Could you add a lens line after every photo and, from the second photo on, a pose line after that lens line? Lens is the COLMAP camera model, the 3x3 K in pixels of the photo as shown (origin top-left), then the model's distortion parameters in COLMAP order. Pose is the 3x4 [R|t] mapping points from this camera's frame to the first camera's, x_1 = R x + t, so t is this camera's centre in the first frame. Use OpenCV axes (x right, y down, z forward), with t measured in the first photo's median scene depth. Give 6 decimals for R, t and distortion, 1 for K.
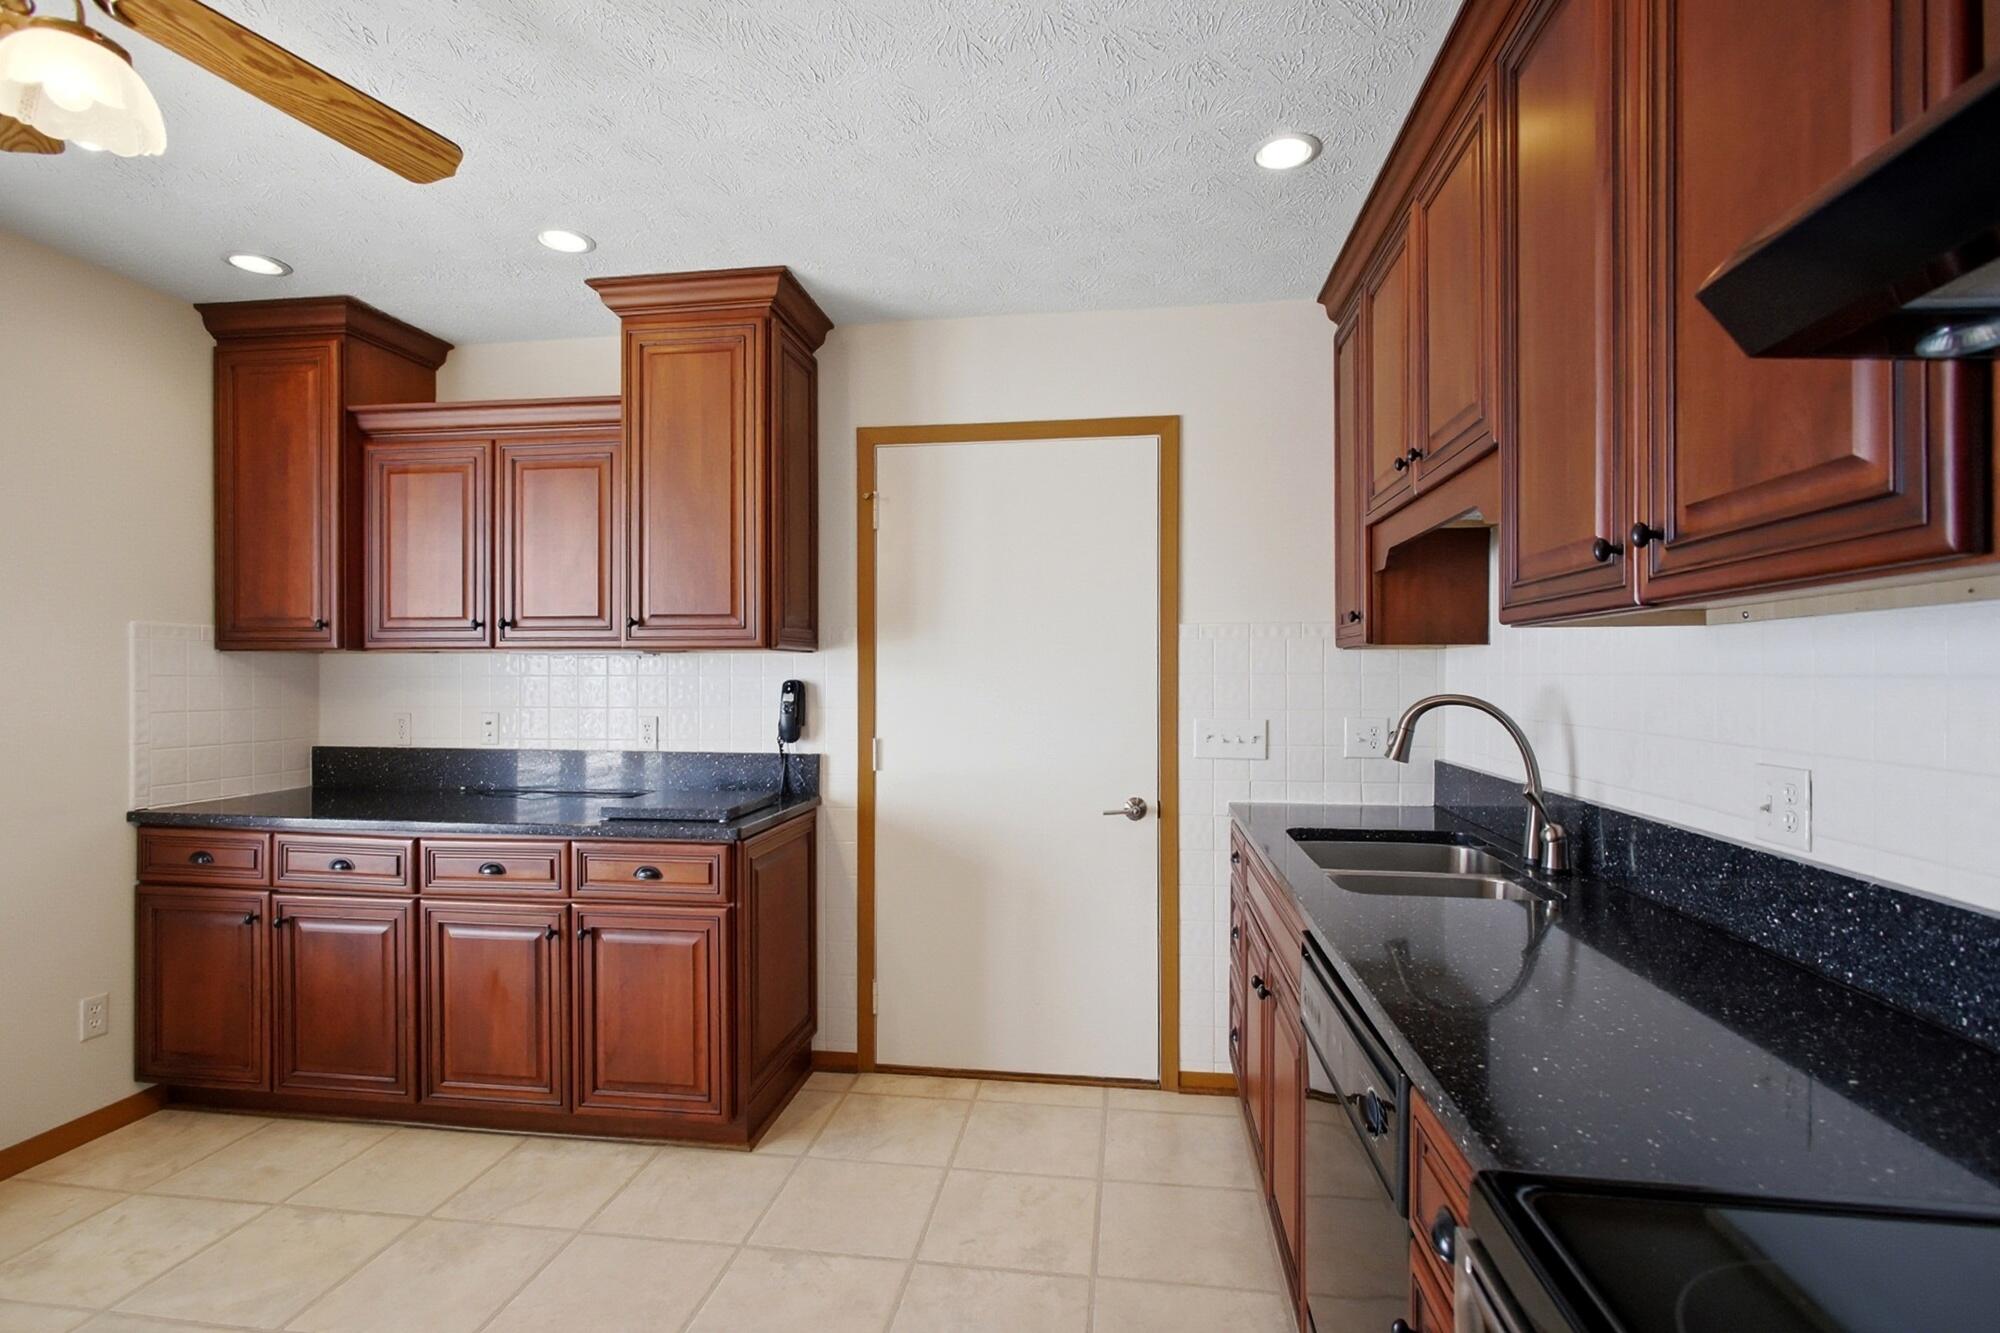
lens RADIAL K [[944.5, 0, 989.8], [0, 944.5, 677.9], [0, 0, 1]] dist [0.002794, 0.001066]
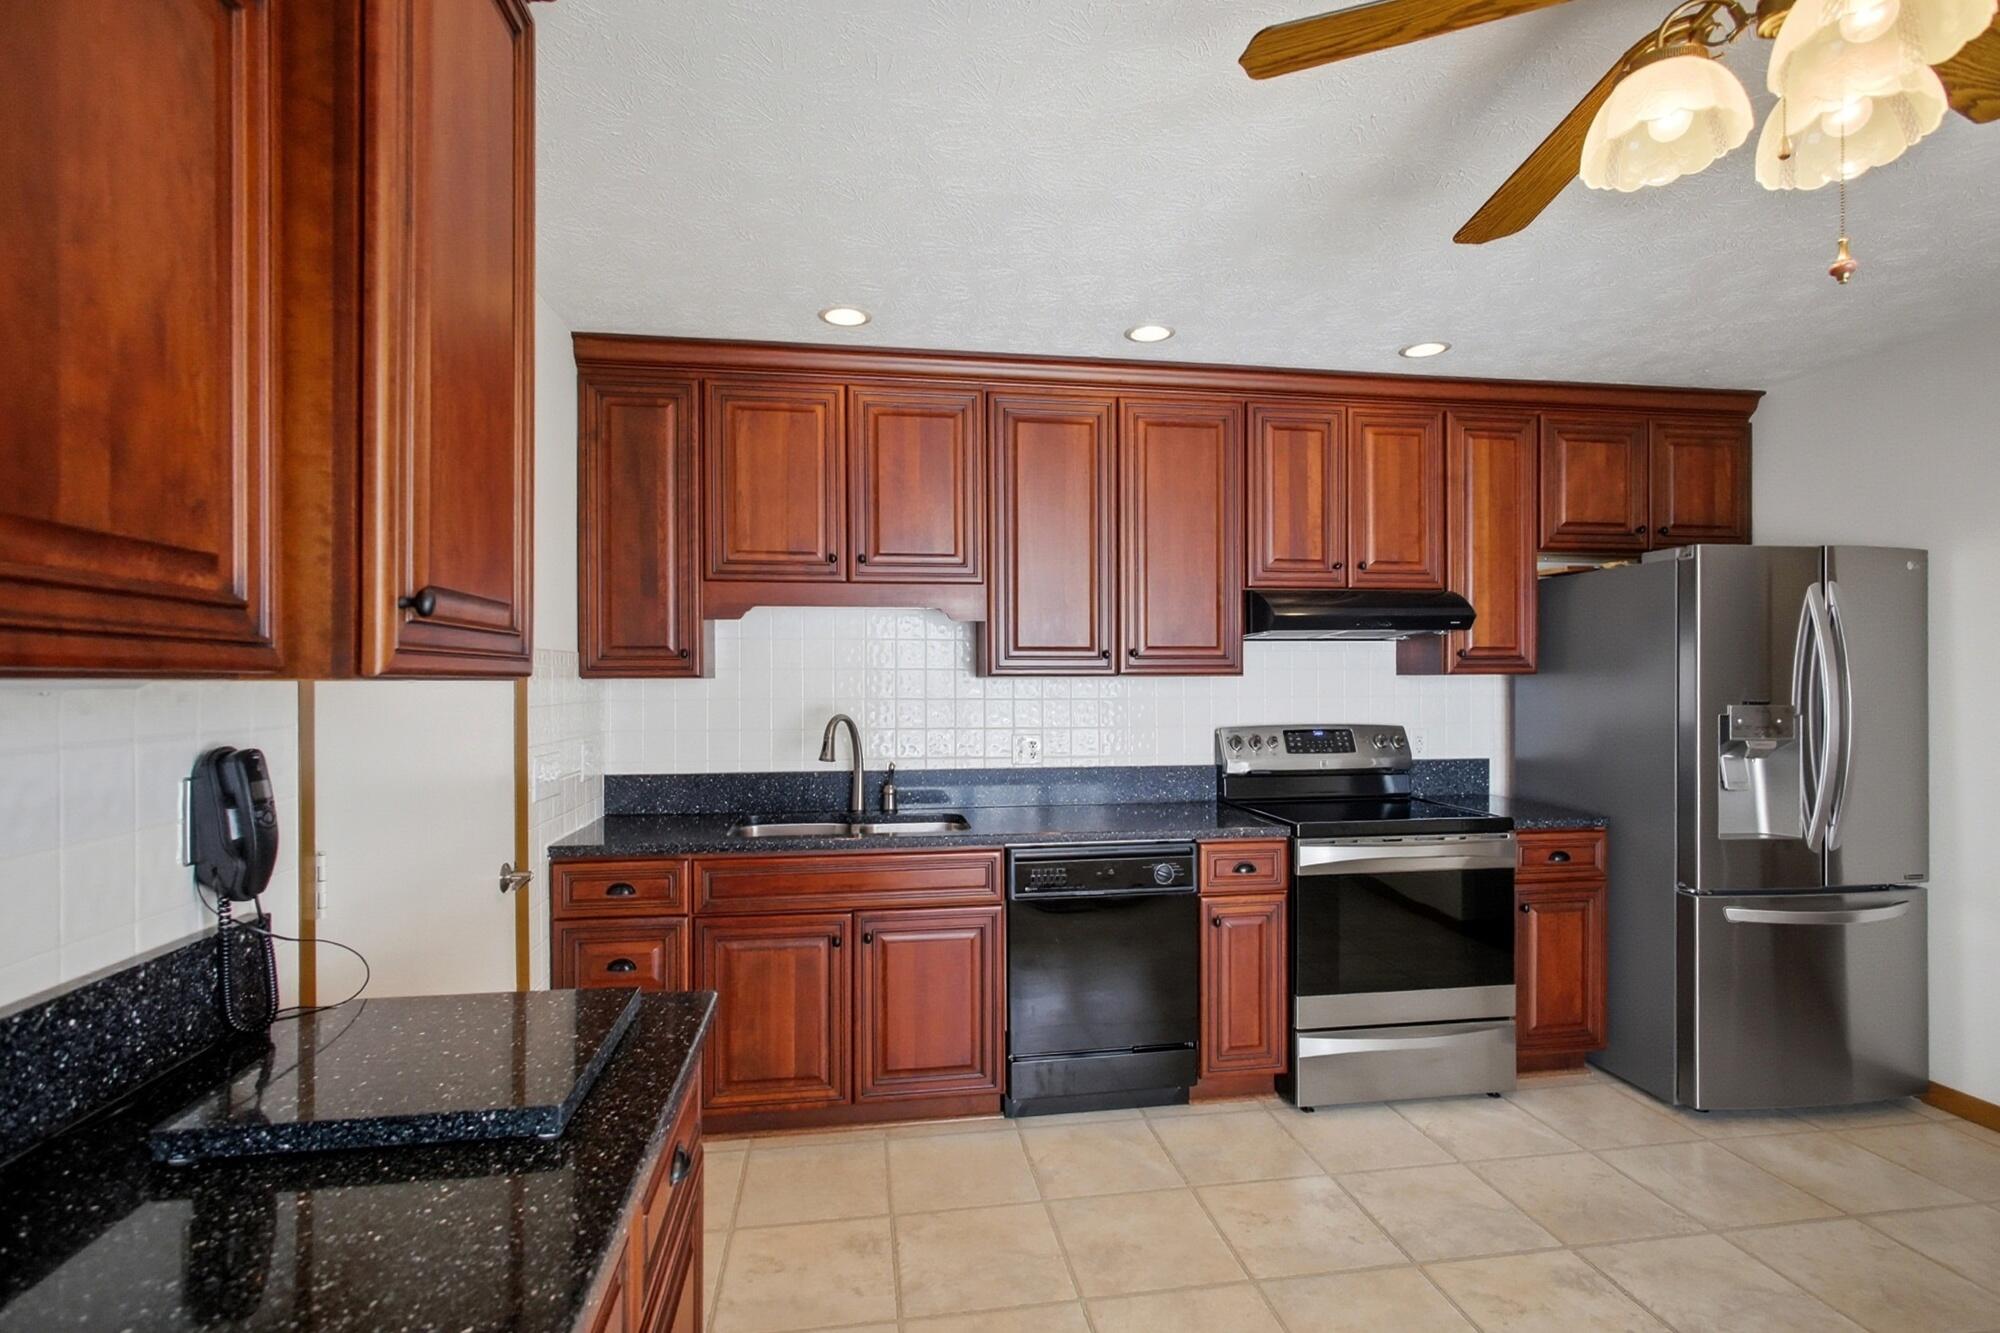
lens RADIAL K [[944.5, 0, 989.8], [0, 944.5, 677.9], [0, 0, 1]] dist [0.002794, 0.001066]
pose [[-0.293468, 0.012437, 0.955888, -0.737825], [0.011250, 0.999891, -0.009556, -0.020825], [-0.955903, 0.007950, -0.293576, 0.845379]]
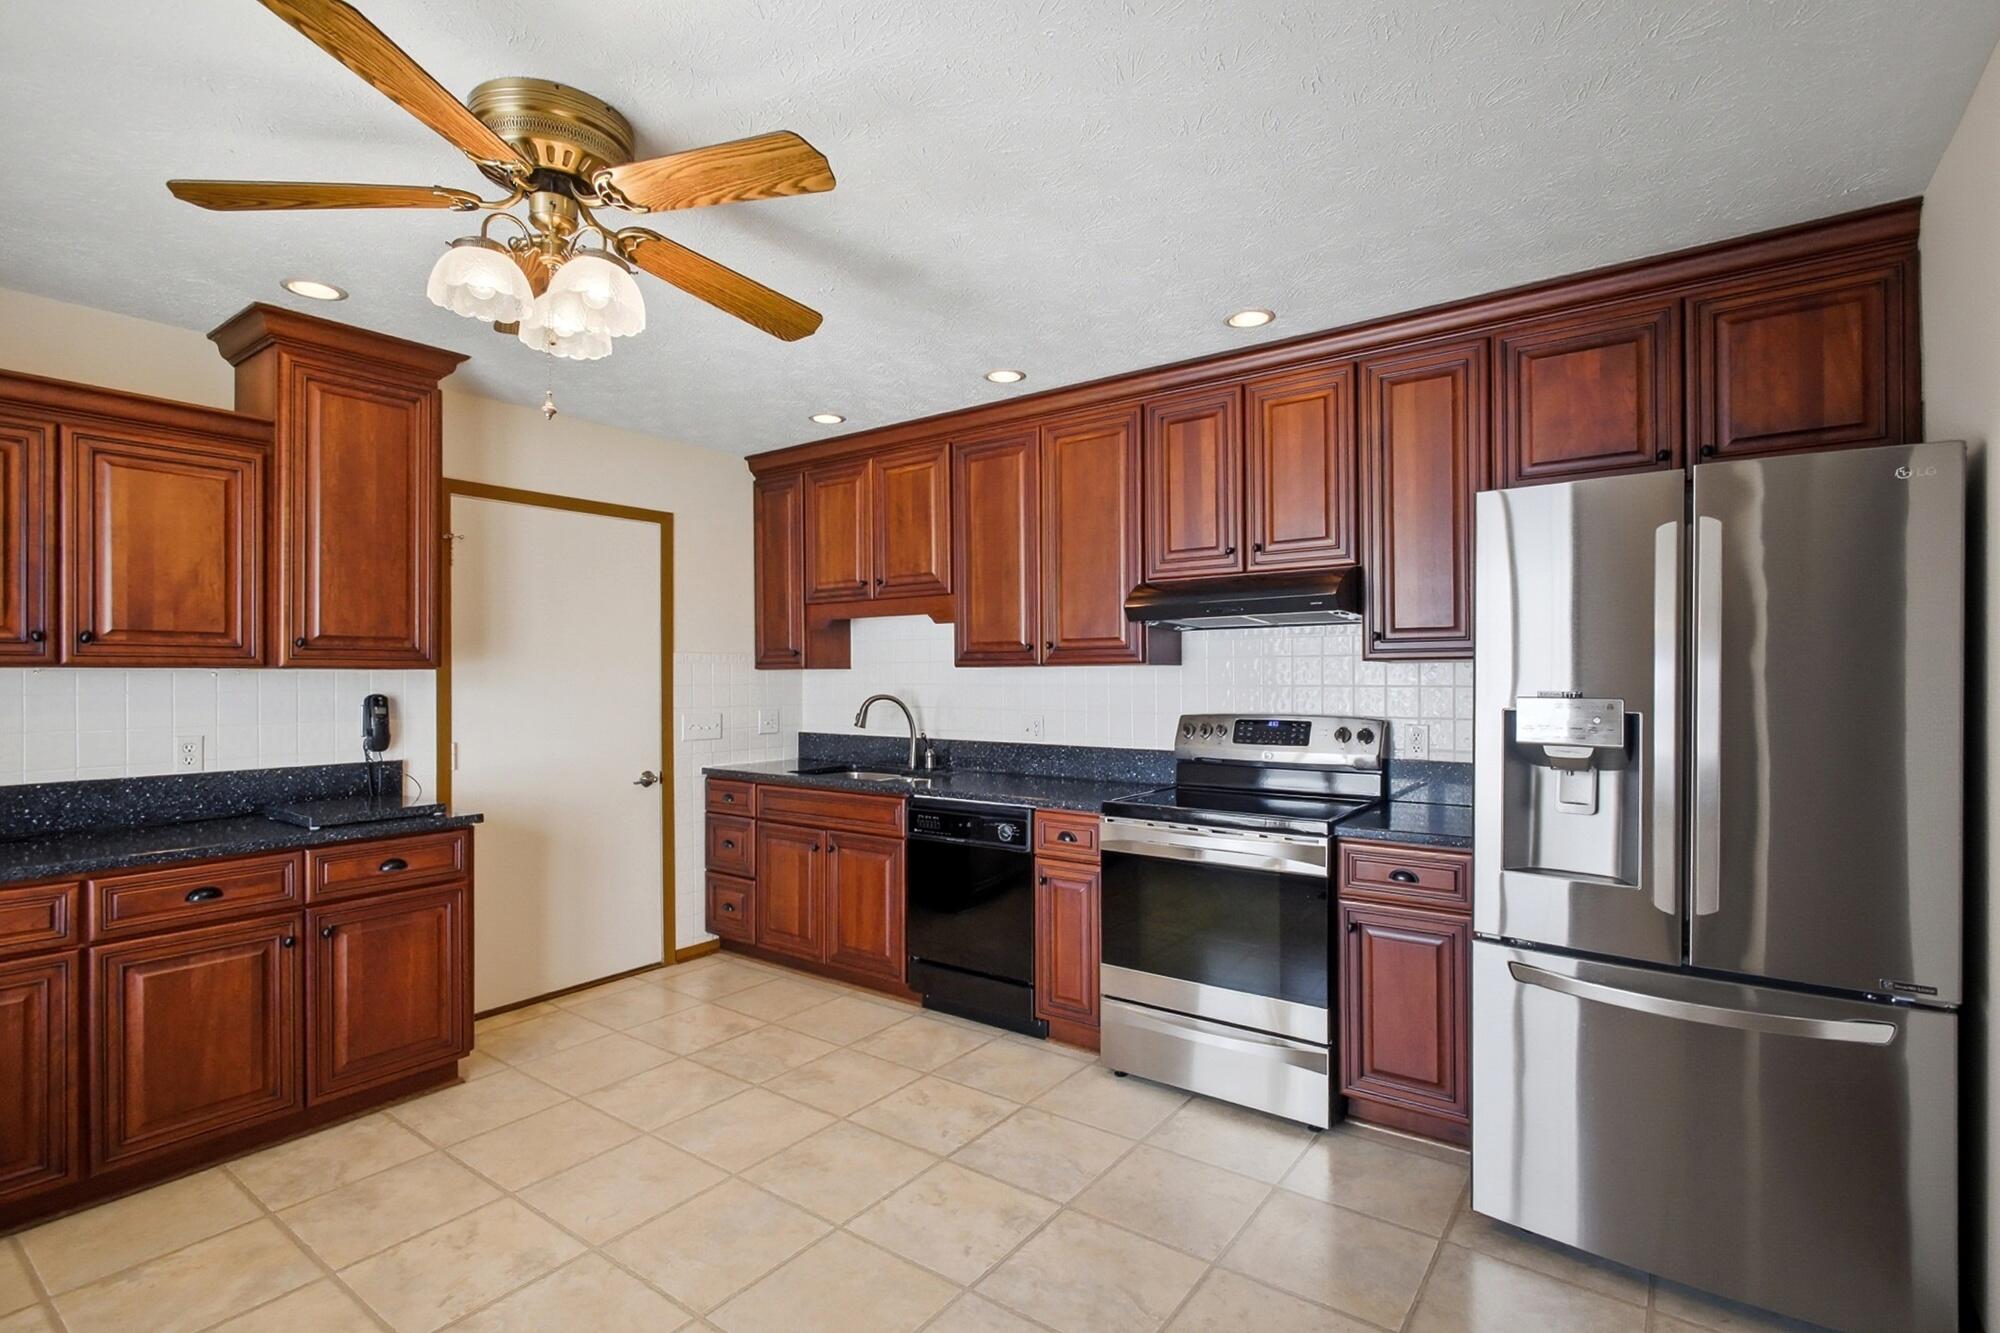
lens RADIAL K [[944.5, 0, 989.8], [0, 944.5, 677.9], [0, 0, 1]] dist [0.002794, 0.001066]
pose [[0.474623, -0.001868, 0.880187, -0.877819], [0.004942, 0.999988, -0.000543, -0.013227], [-0.880175, 0.004608, 0.474626, -0.152577]]
